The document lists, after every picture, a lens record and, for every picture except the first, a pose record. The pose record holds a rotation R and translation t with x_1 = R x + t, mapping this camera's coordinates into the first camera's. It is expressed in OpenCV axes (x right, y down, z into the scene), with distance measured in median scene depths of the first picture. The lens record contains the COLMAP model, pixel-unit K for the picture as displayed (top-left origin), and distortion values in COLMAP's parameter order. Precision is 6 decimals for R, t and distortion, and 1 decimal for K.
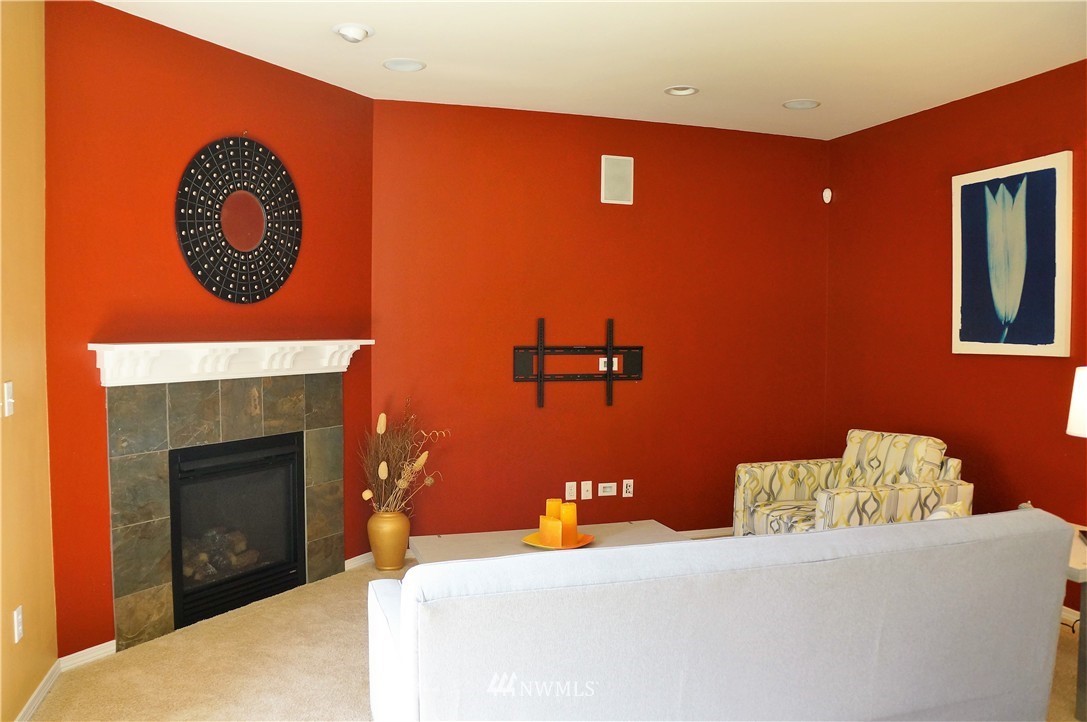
lens RADIAL K [[820.0, 0, 543.5], [0, 820.0, 361.0], [0, 0, 1]] dist [-0.173777, 0.093995]
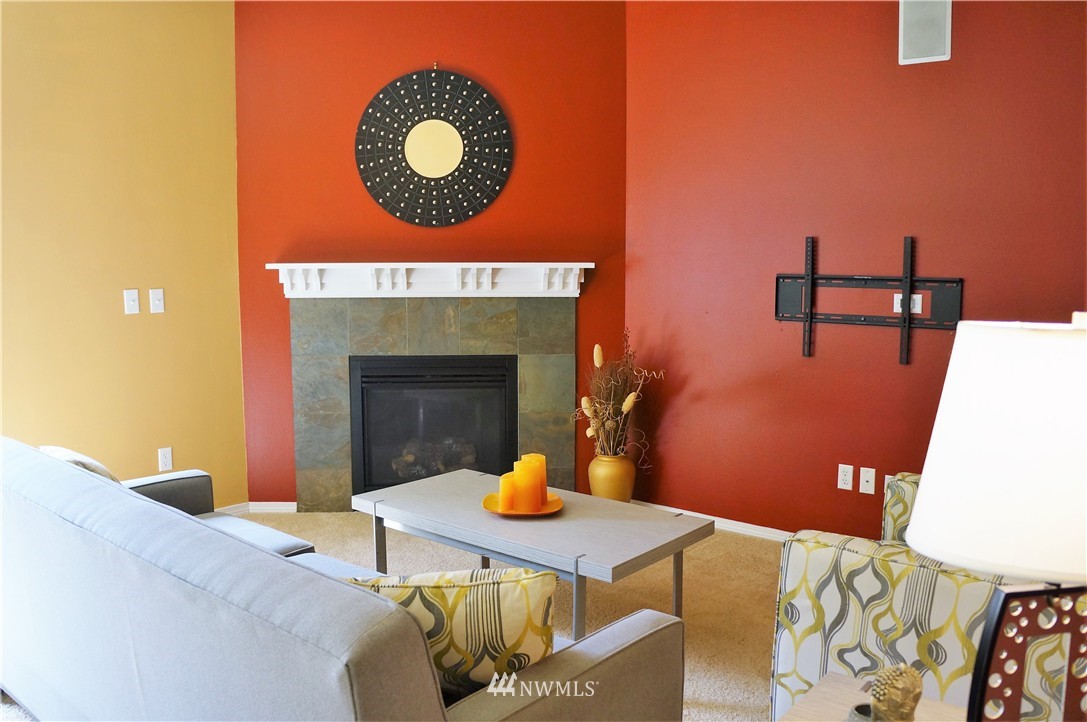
lens RADIAL K [[860.3, 0, 543.5], [0, 860.3, 361.0], [0, 0, 1]] dist [-0.199879, 0.158076]
pose [[0.555973, 0.089939, -0.826320, 0.639717], [-0.033256, 0.995740, 0.086003, 0.002683], [0.830535, -0.020336, 0.556595, 0.479419]]
